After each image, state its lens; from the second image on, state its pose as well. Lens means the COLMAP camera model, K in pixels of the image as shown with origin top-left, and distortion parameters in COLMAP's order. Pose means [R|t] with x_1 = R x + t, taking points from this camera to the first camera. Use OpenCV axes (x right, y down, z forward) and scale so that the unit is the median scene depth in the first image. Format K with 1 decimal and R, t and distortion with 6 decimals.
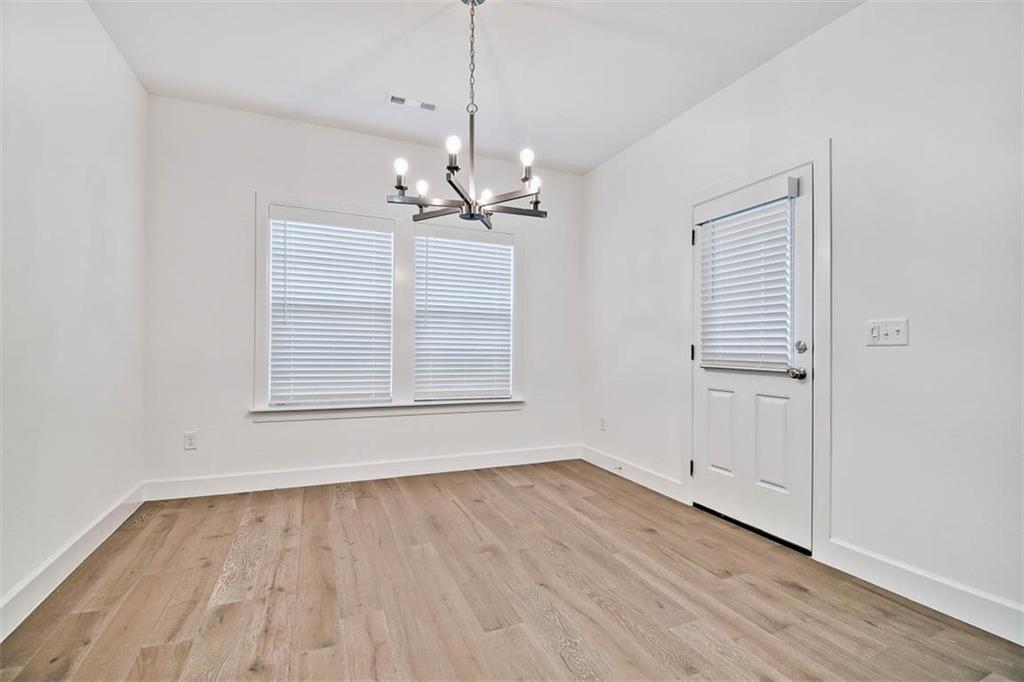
lens RADIAL K [[453.8, 0, 509.8], [0, 453.8, 344.5], [0, 0, 1]] dist [0.006290, -0.003205]
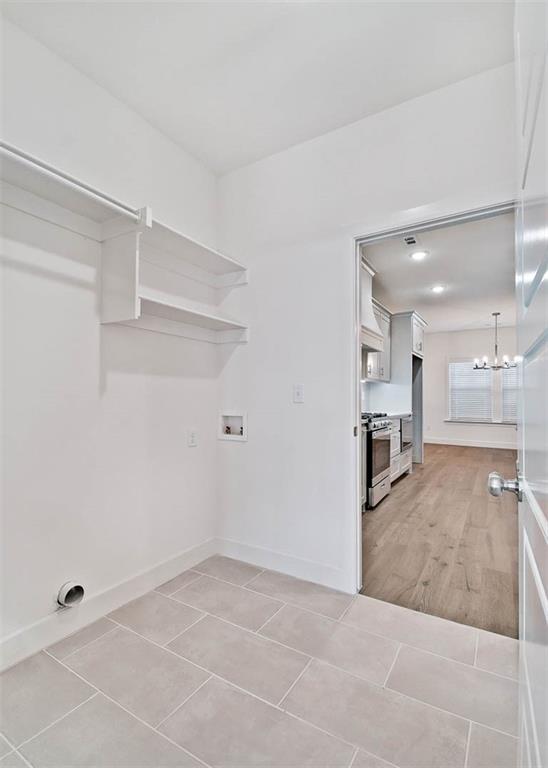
lens RADIAL K [[366.3, 0, 266.7], [0, 366.3, 394.7], [0, 0, 1]] dist [-0.000927, 0.000238]
pose [[0.559484, -0.011955, -0.828755, 0.919062], [0.000855, 0.999904, -0.013846, -0.008738], [0.828841, 0.007038, 0.559440, -1.570140]]
